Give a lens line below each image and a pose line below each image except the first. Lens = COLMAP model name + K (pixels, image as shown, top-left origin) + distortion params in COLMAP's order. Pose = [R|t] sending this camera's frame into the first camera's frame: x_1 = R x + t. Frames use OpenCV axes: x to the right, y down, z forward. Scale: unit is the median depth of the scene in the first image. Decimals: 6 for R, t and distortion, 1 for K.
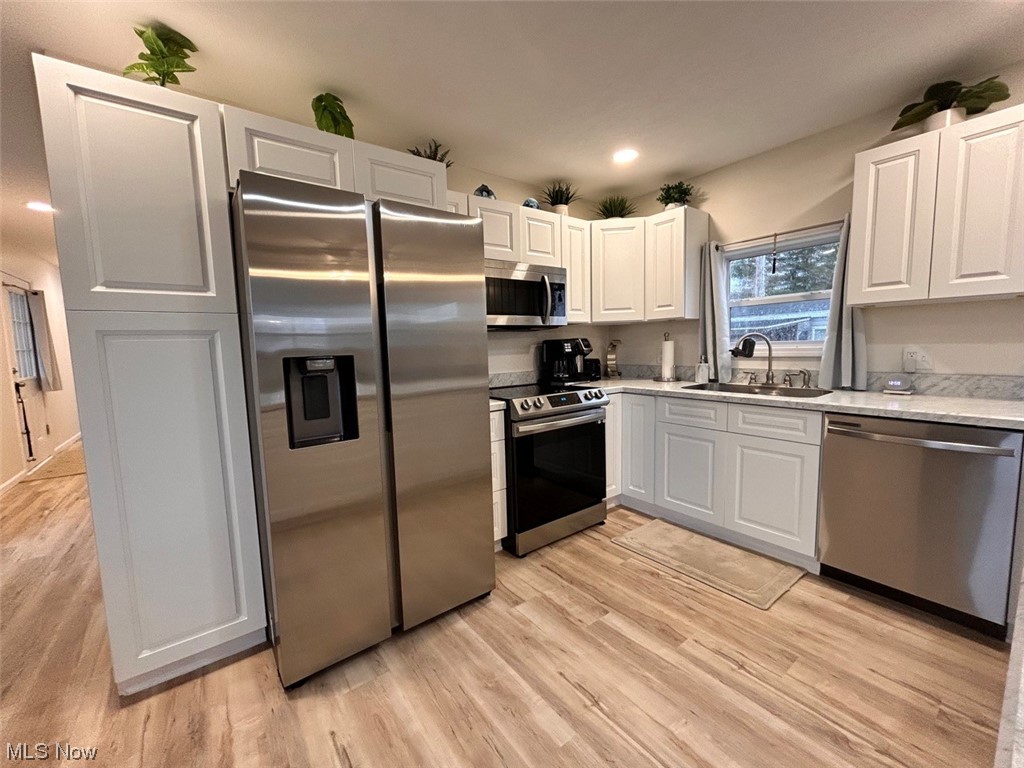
lens RADIAL K [[409.9, 0, 510.5], [0, 409.9, 384.2], [0, 0, 1]] dist [-0.000864, 0.000055]
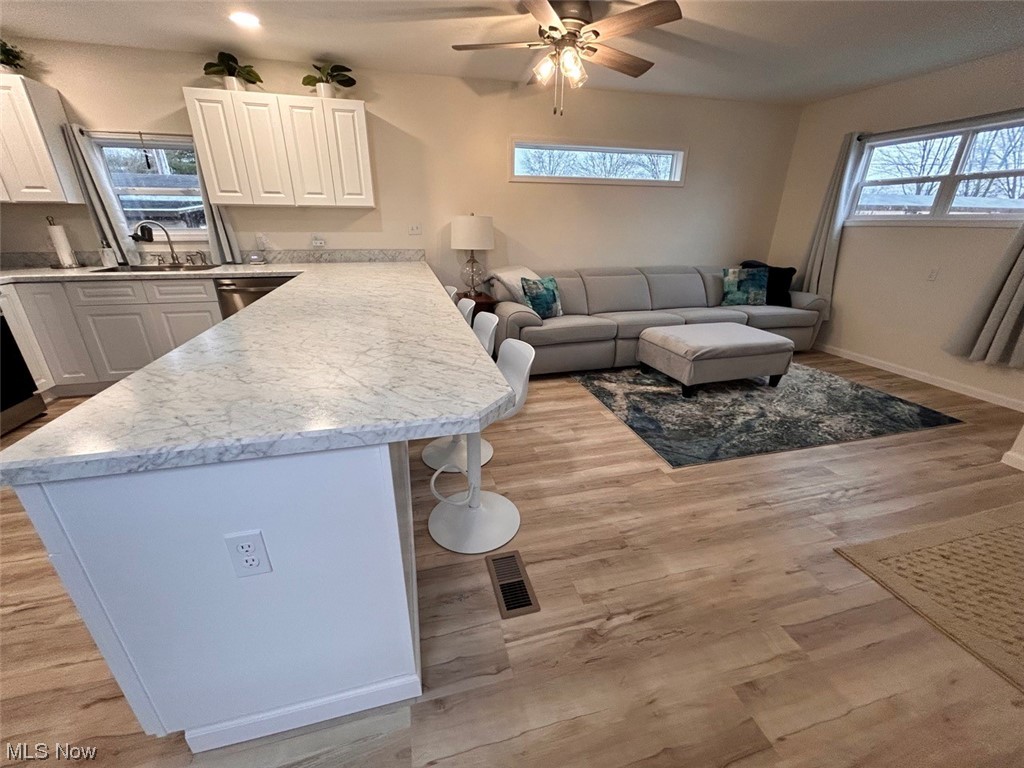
lens RADIAL K [[409.9, 0, 510.6], [0, 409.9, 383.9], [0, 0, 1]] dist [-0.000864, 0.000055]
pose [[0.381005, -0.315531, 0.869066, -0.234294], [0.072843, 0.947287, 0.311996, 0.037520], [-0.921699, -0.055567, 0.383905, -0.552630]]
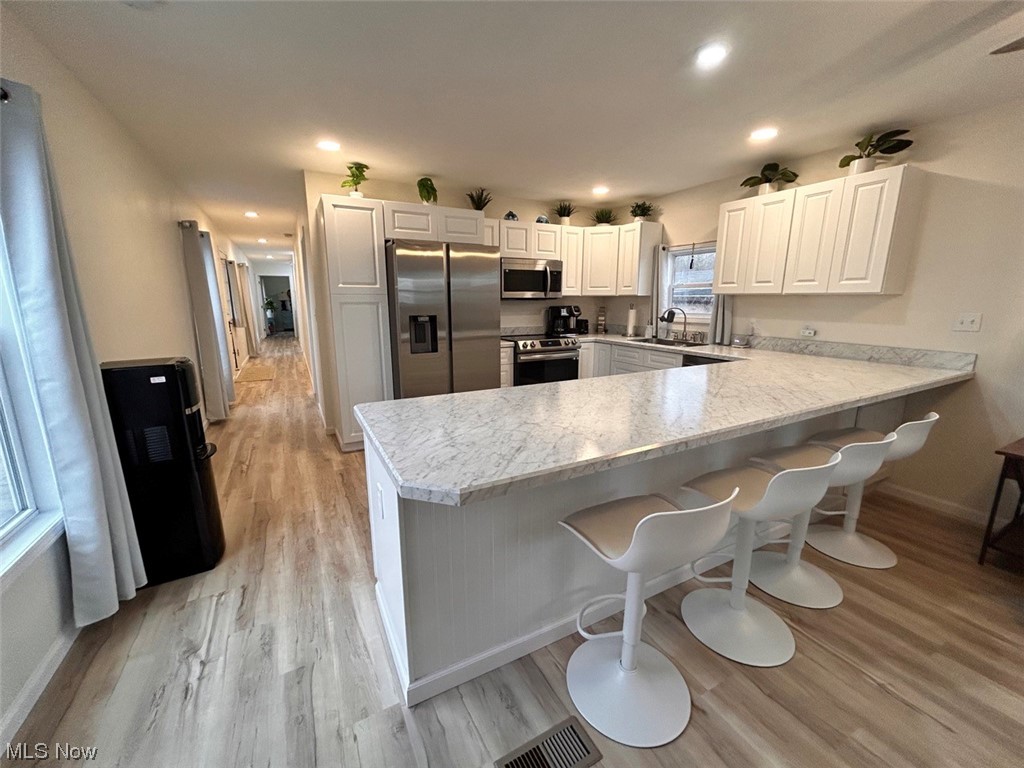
lens RADIAL K [[409.9, 0, 510.9], [0, 409.9, 384.6], [0, 0, 1]] dist [-0.000864, 0.000055]
pose [[0.987598, 0.059691, -0.145215, 0.242658], [-0.043356, 0.992630, 0.113164, 0.023514], [0.150900, -0.105465, 0.982907, -0.779242]]
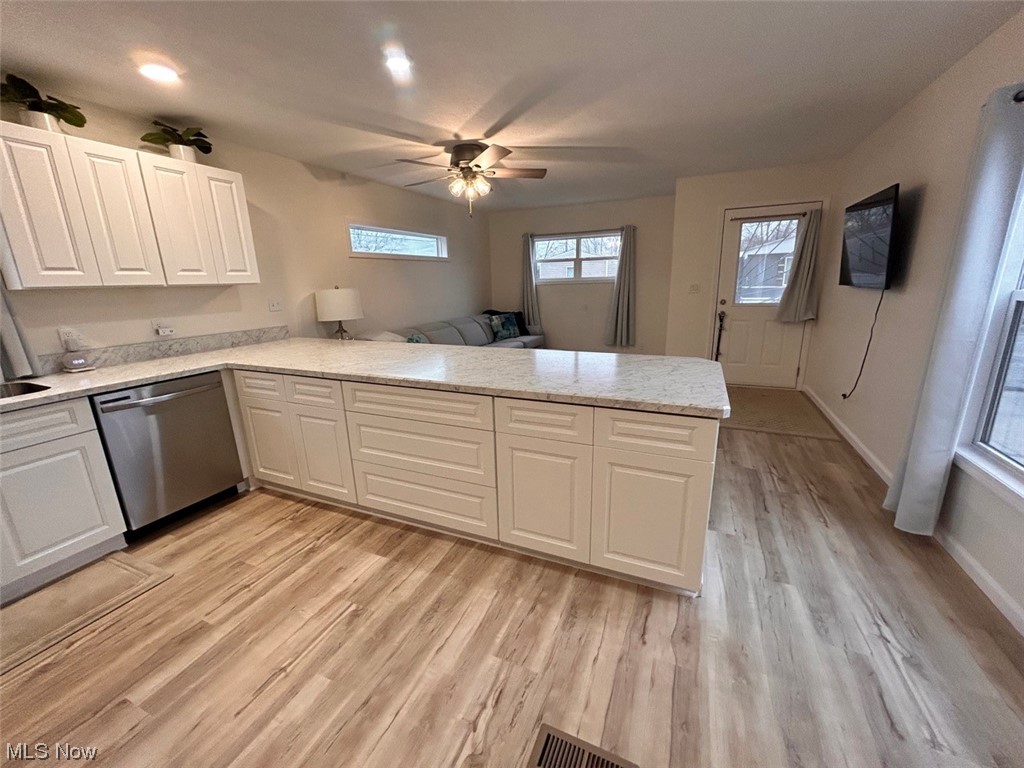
lens RADIAL K [[409.9, 0, 511.2], [0, 409.9, 384.6], [0, 0, 1]] dist [-0.000864, 0.000055]
pose [[-0.483523, -0.179410, 0.856748, -0.512157], [0.125579, 0.954427, 0.270737, -0.087181], [-0.866277, 0.238497, -0.438957, 0.458916]]
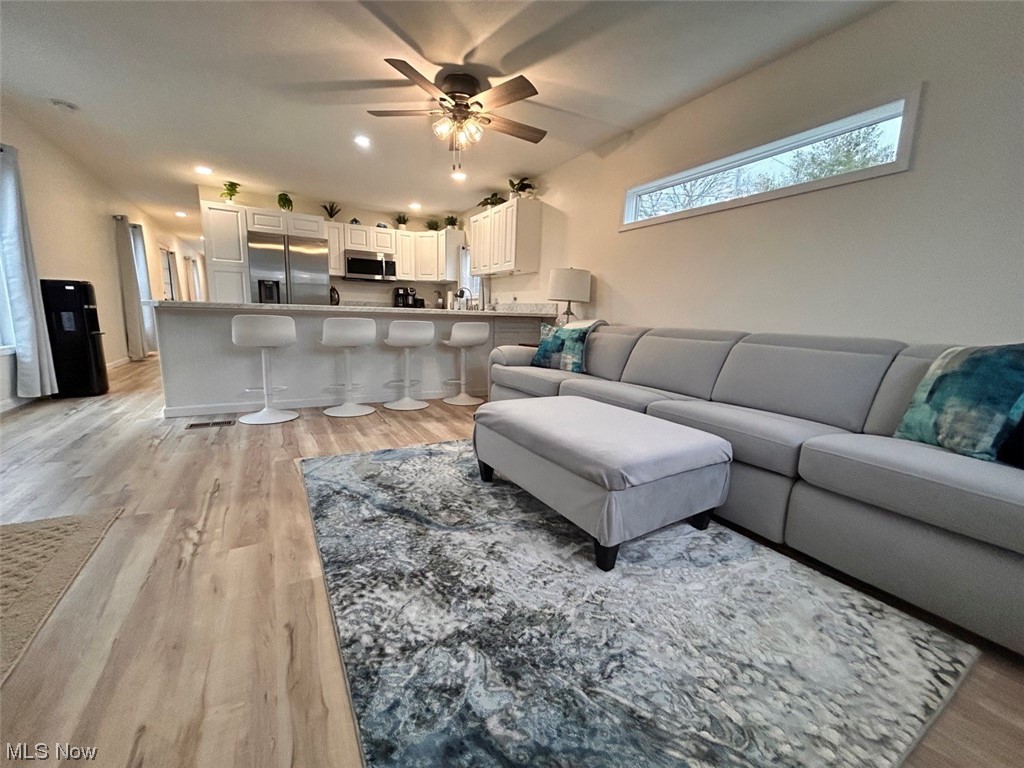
lens RADIAL K [[409.9, 0, 510.5], [0, 409.9, 383.7], [0, 0, 1]] dist [-0.000864, 0.000055]
pose [[0.990680, 0.078932, -0.111011, 1.307580], [-0.071046, 0.994777, 0.073290, 0.260011], [0.116216, -0.064720, 0.991113, -1.472591]]
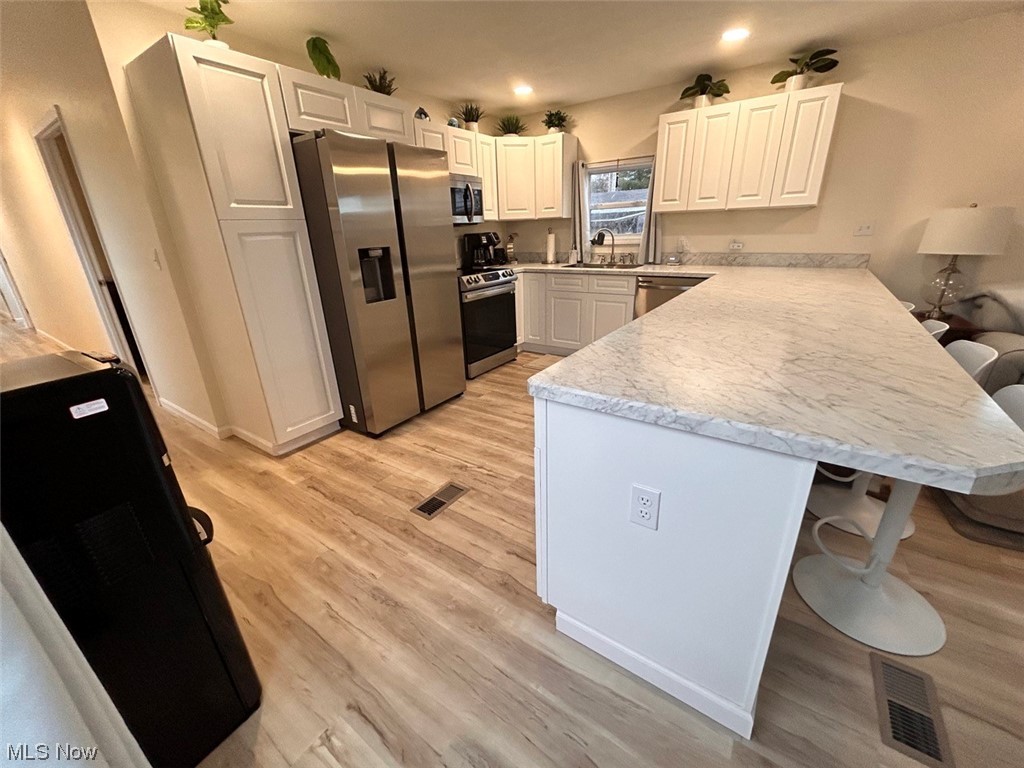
lens RADIAL K [[409.9, 0, 510.3], [0, 409.9, 384.0], [0, 0, 1]] dist [-0.000864, 0.000055]
pose [[0.950345, -0.113588, 0.289729, -0.299267], [0.037822, 0.966263, 0.254764, 0.039816], [-0.308893, -0.231155, 0.922579, -0.526655]]
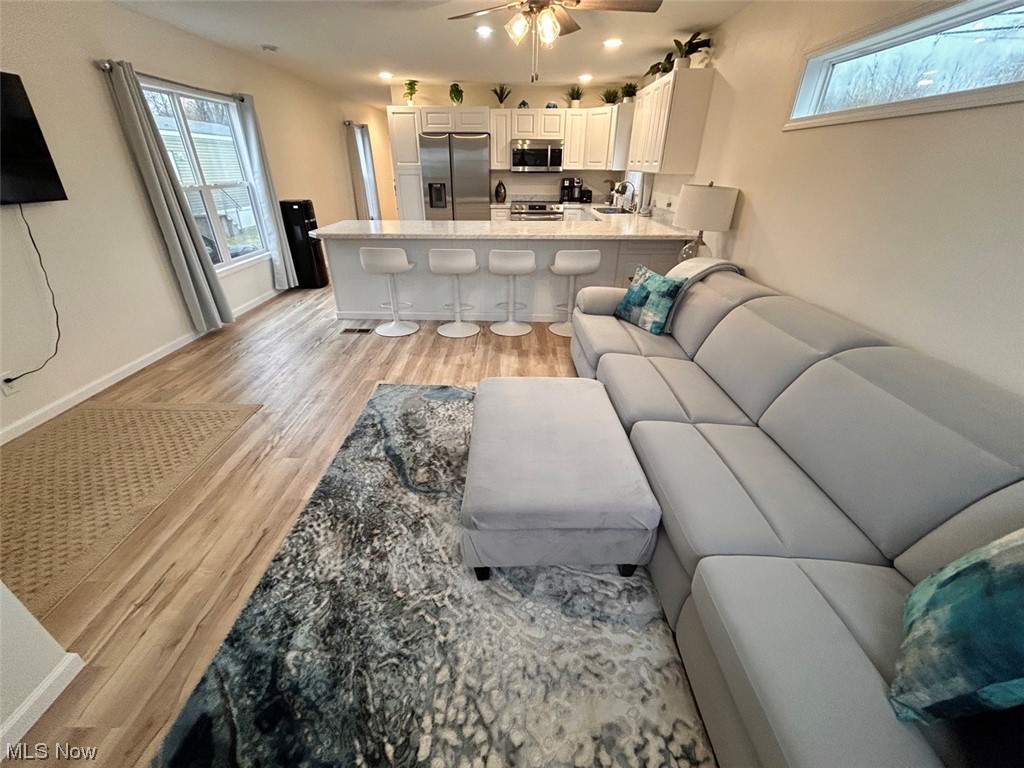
lens RADIAL K [[409.9, 0, 511.3], [0, 409.9, 383.4], [0, 0, 1]] dist [-0.000864, 0.000055]
pose [[0.791127, 0.315384, -0.524072, 1.702563], [-0.086470, 0.905877, 0.414620, -0.013131], [0.605510, -0.282700, 0.743935, -1.251706]]
